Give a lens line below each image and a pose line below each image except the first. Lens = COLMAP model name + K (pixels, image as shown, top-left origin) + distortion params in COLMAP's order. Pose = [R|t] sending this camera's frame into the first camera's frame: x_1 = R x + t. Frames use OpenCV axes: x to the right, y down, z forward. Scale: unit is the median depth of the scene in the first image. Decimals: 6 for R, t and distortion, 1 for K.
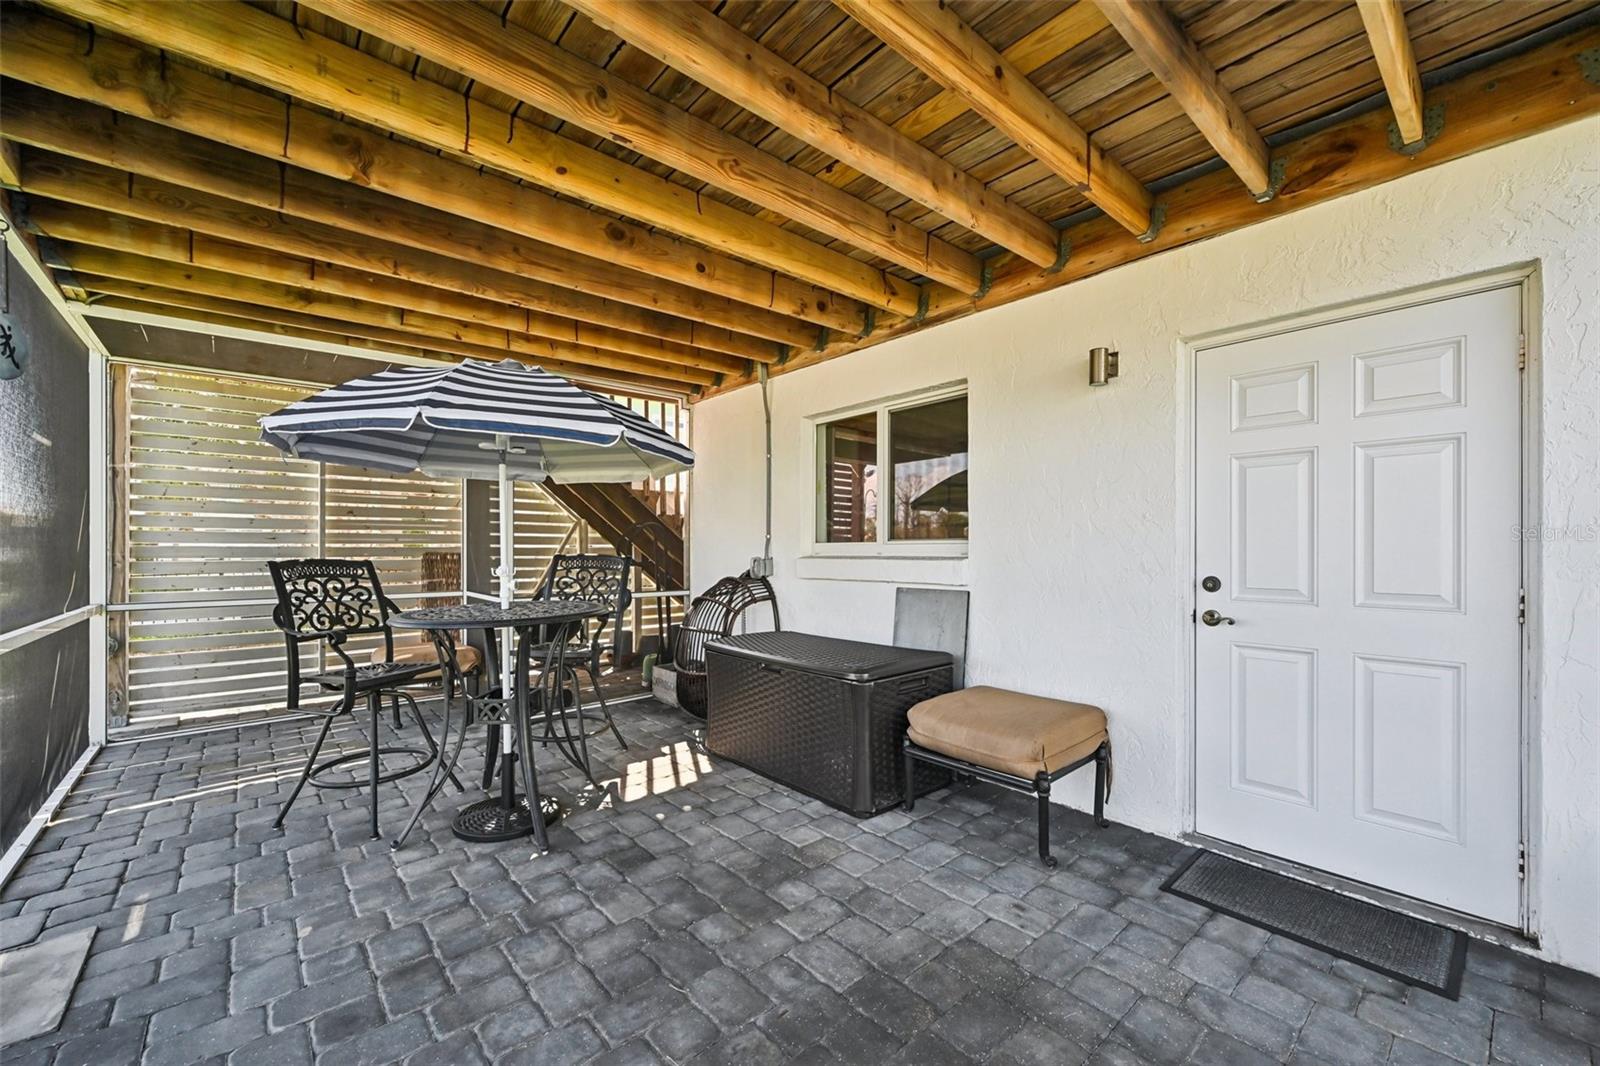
lens RADIAL K [[637.6, 0, 796.3], [0, 637.6, 550.8], [0, 0, 1]] dist [0.000158, 0.000064]
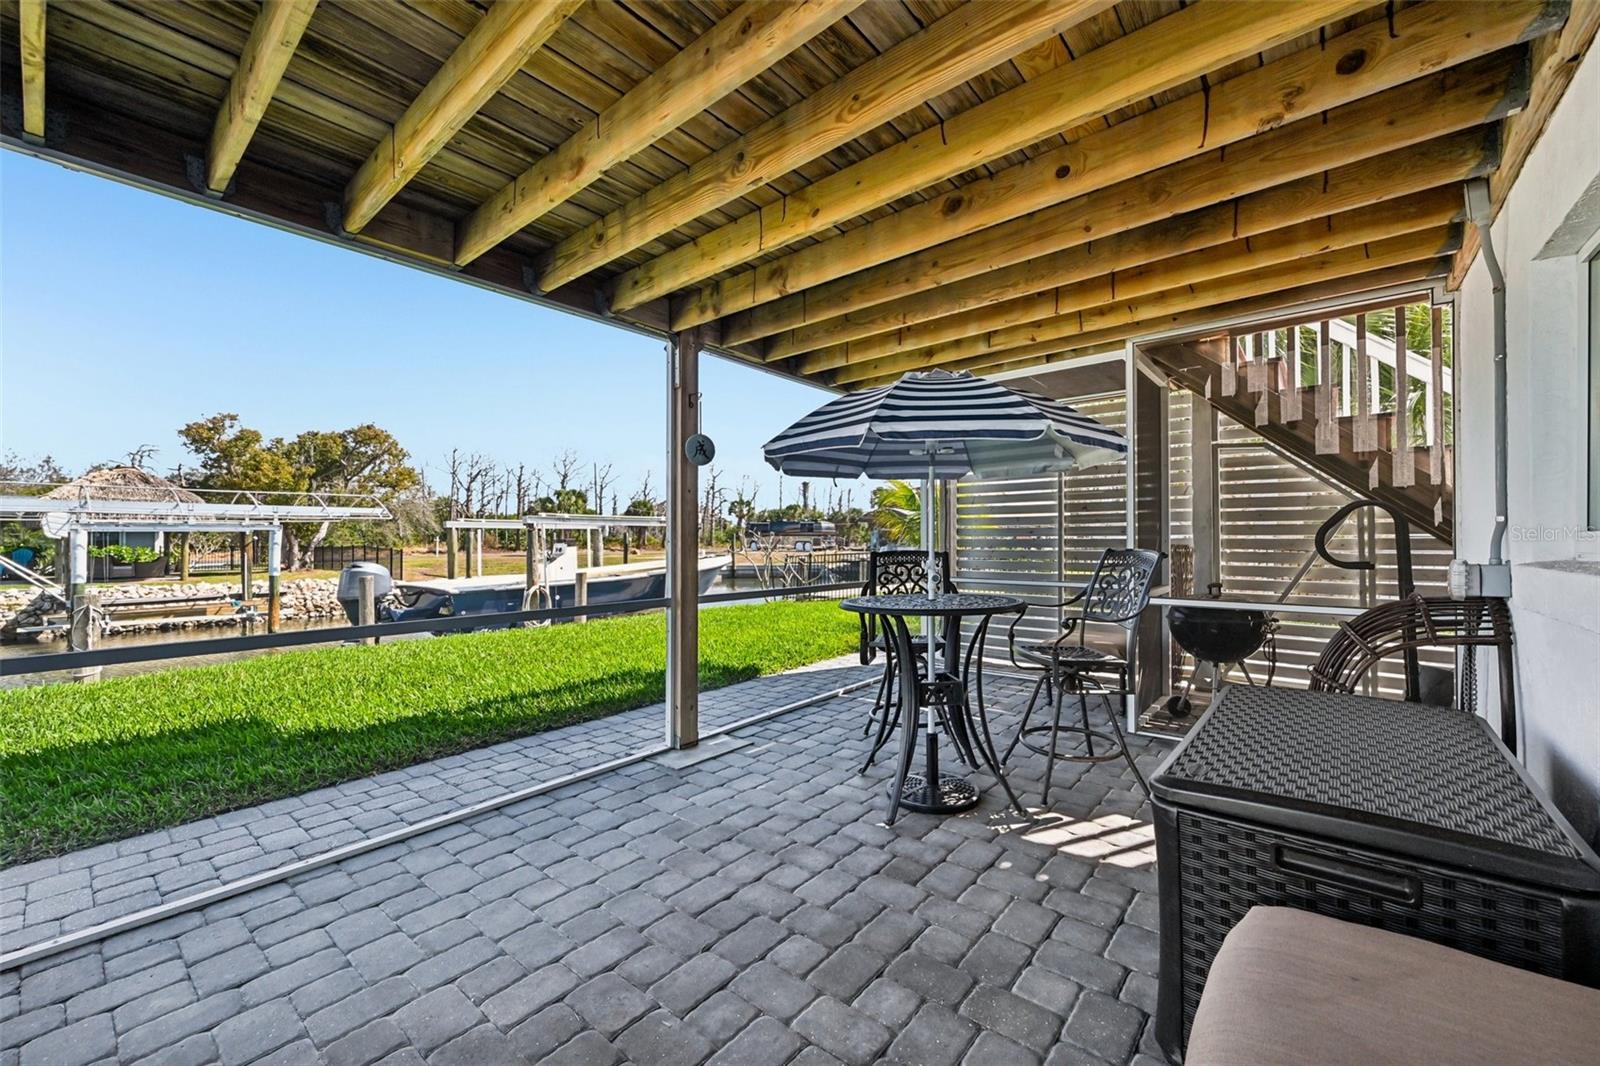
lens RADIAL K [[630.2, 0, 802.4], [0, 630.2, 539.6], [0, 0, 1]] dist [-0.000116, -0.000066]
pose [[0.165019, 0.000822, -0.986290, 0.539909], [0.002286, 0.999997, 0.001216, -0.012159], [0.986288, -0.002456, 0.165016, 0.581790]]
